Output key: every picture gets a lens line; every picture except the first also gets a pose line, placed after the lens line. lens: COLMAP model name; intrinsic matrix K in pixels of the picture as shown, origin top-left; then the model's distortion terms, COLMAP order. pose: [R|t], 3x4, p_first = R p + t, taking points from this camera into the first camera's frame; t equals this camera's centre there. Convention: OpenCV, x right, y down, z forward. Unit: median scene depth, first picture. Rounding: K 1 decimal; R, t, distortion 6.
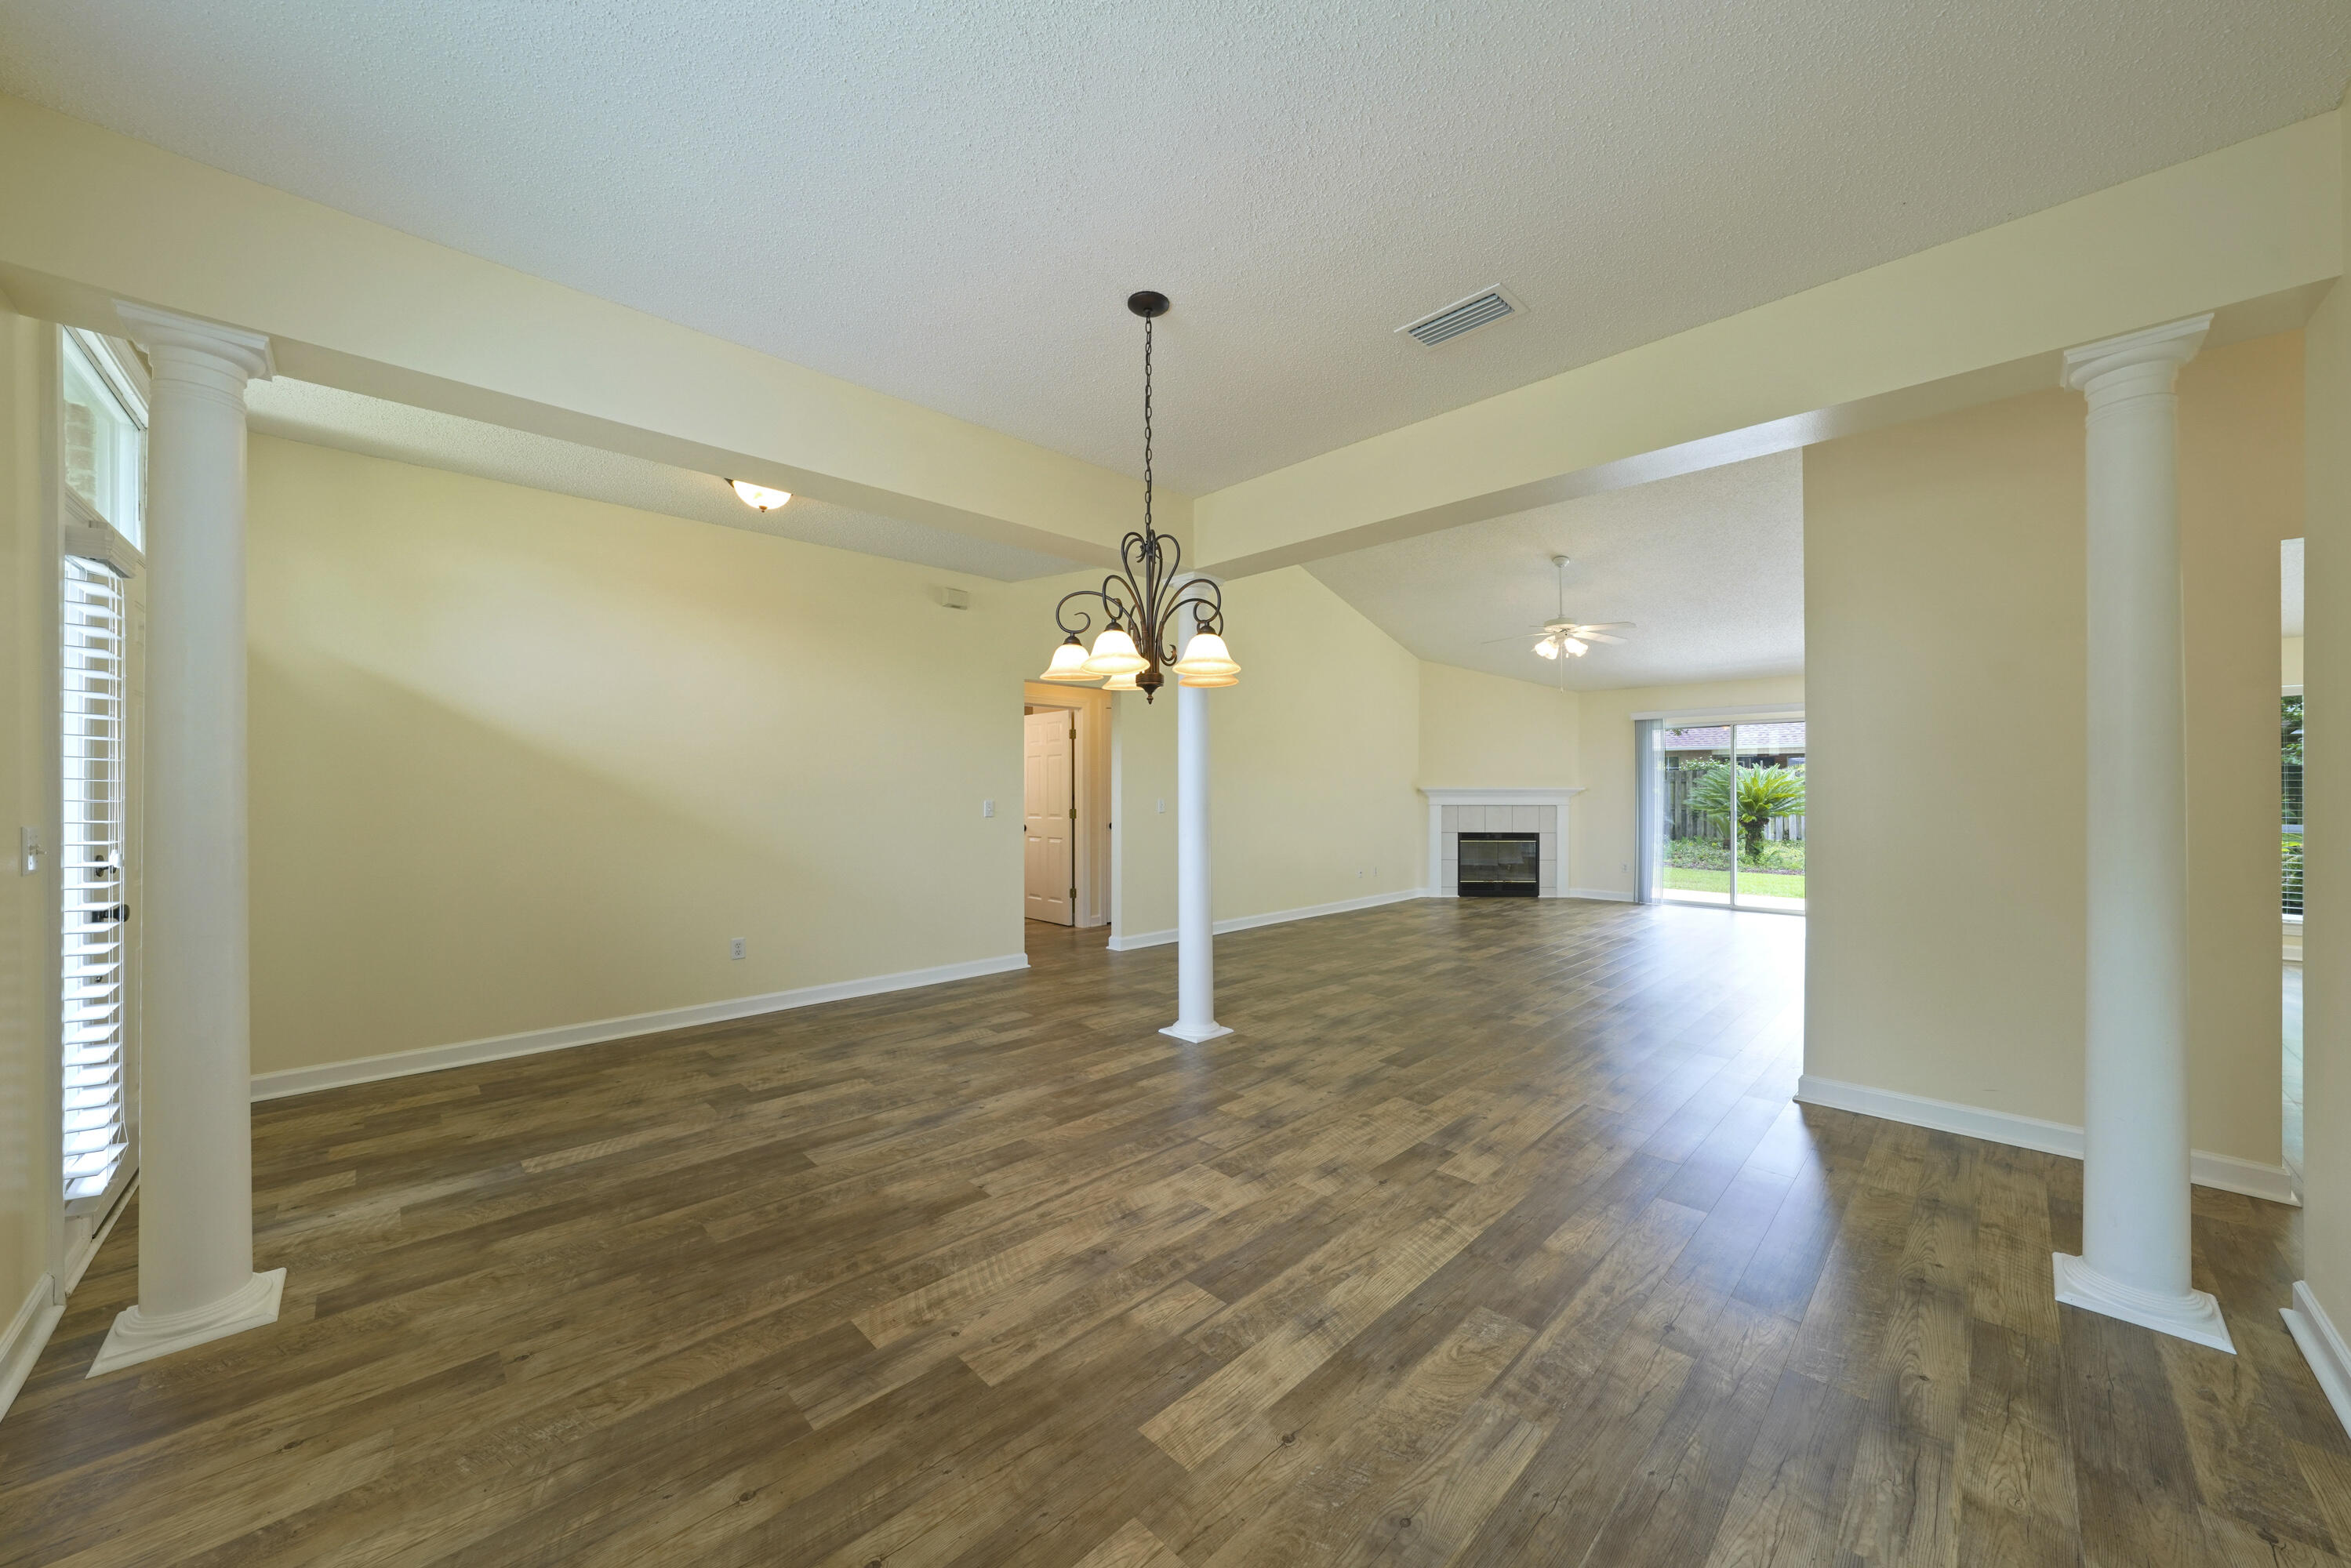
lens RADIAL K [[847.8, 0, 1191.5], [0, 847.8, 788.5], [0, 0, 1]] dist [-0.028069, 0.006931]
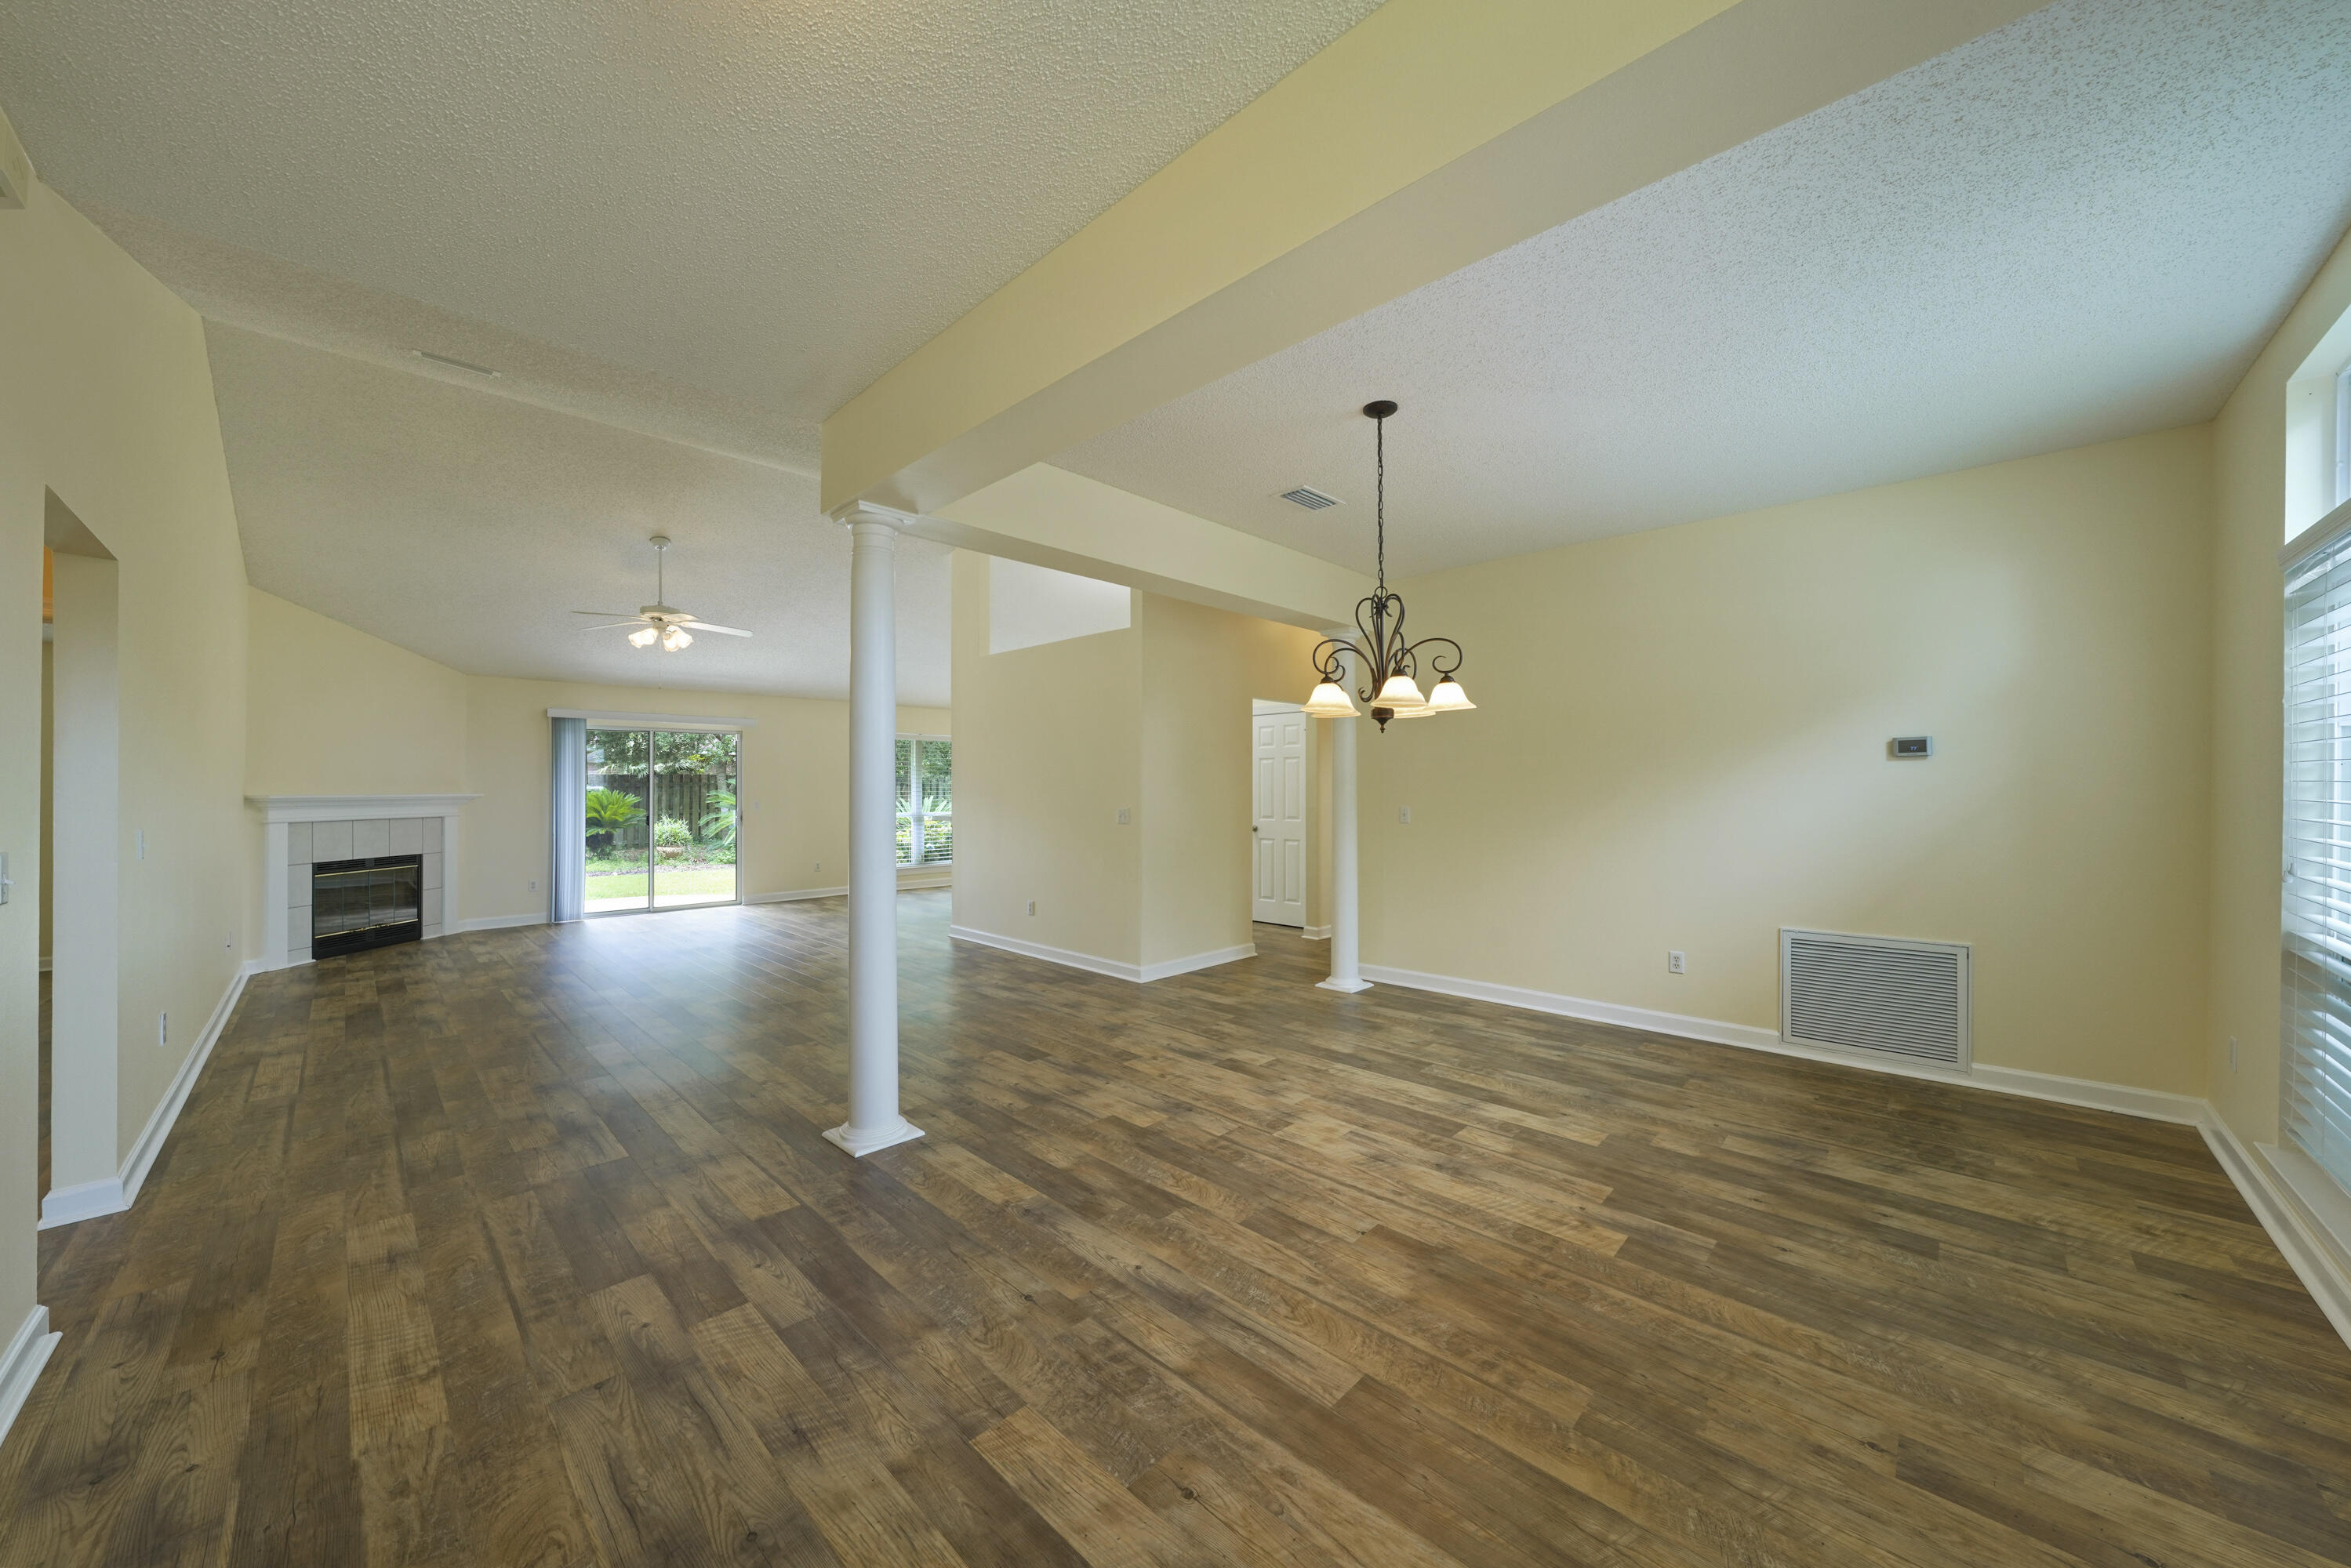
lens RADIAL K [[822.3, 0, 1175.5], [0, 822.3, 784.0], [0, 0, 1]] dist [-0.030864, 0.007317]
pose [[-0.024401, 0.003827, 0.999695, -1.112779], [0.002693, 0.999989, -0.003762, -0.018373], [-0.999699, 0.002601, -0.024411, 1.193029]]
